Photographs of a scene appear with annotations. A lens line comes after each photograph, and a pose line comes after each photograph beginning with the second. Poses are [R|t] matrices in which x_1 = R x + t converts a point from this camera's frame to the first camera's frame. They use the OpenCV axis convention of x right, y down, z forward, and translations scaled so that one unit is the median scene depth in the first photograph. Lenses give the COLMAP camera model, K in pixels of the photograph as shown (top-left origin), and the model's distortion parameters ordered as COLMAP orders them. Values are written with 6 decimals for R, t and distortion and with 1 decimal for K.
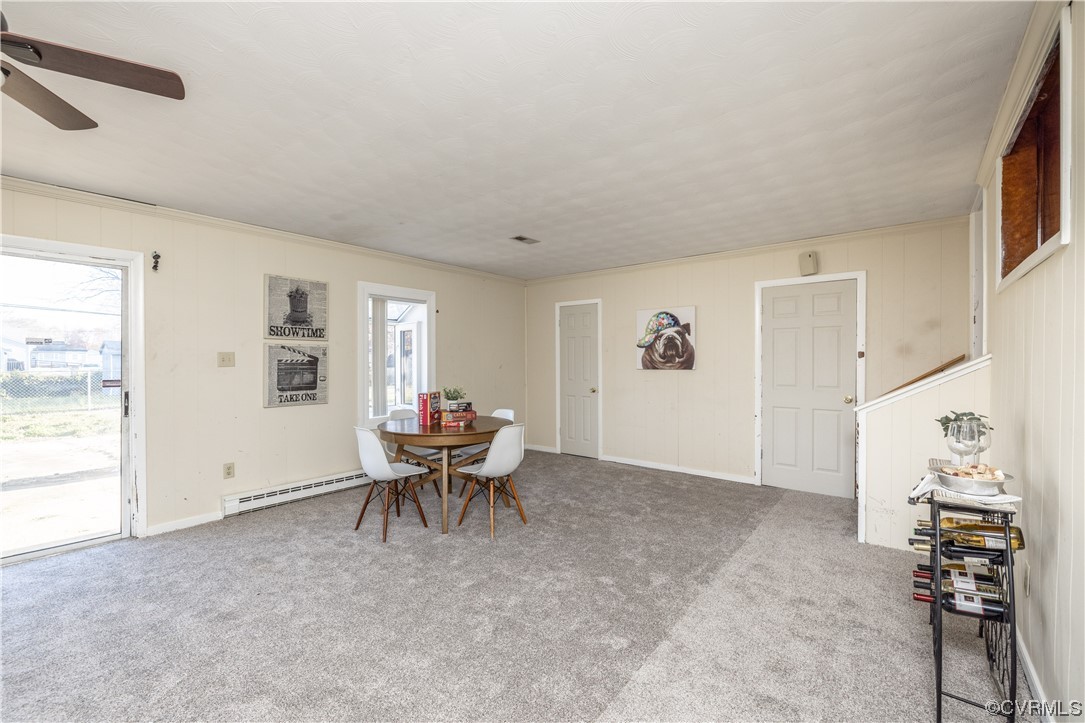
lens RADIAL K [[456.8, 0, 540.5], [0, 456.8, 361.4], [0, 0, 1]] dist [-0.002369, -0.000019]
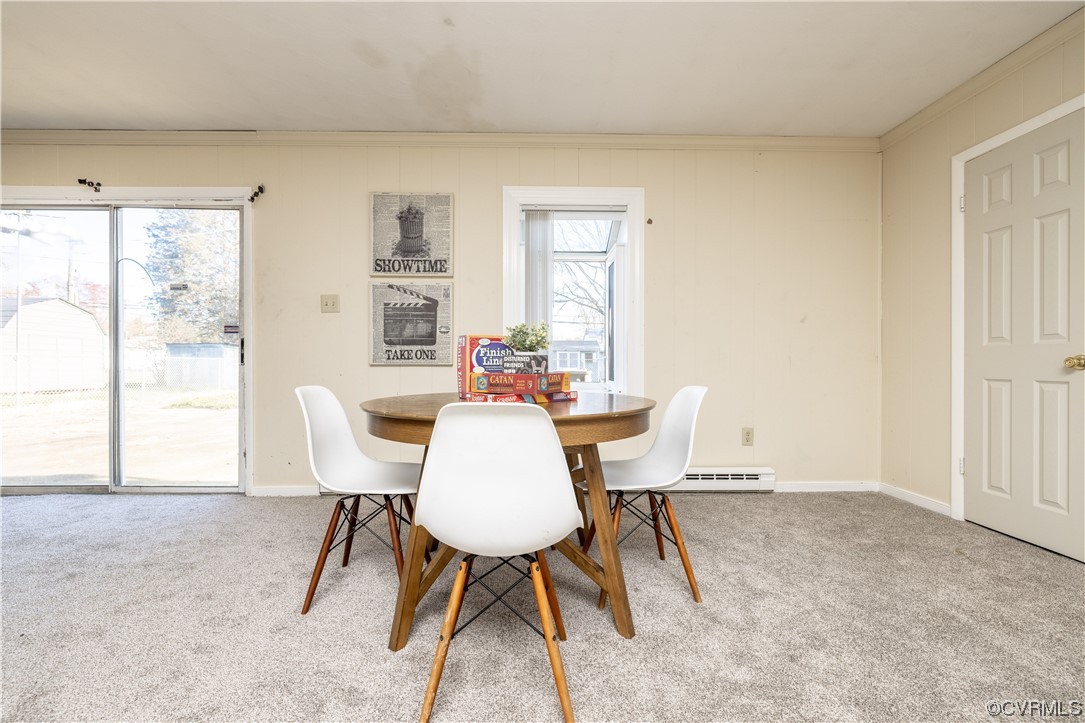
lens RADIAL K [[456.8, 0, 532.3], [0, 456.8, 364.2], [0, 0, 1]] dist [-0.002369, -0.000019]
pose [[0.645617, 0.006190, -0.763637, 0.160655], [-0.000490, 0.999970, 0.007692, 0.088963], [0.763662, -0.004591, 0.645600, 0.671781]]
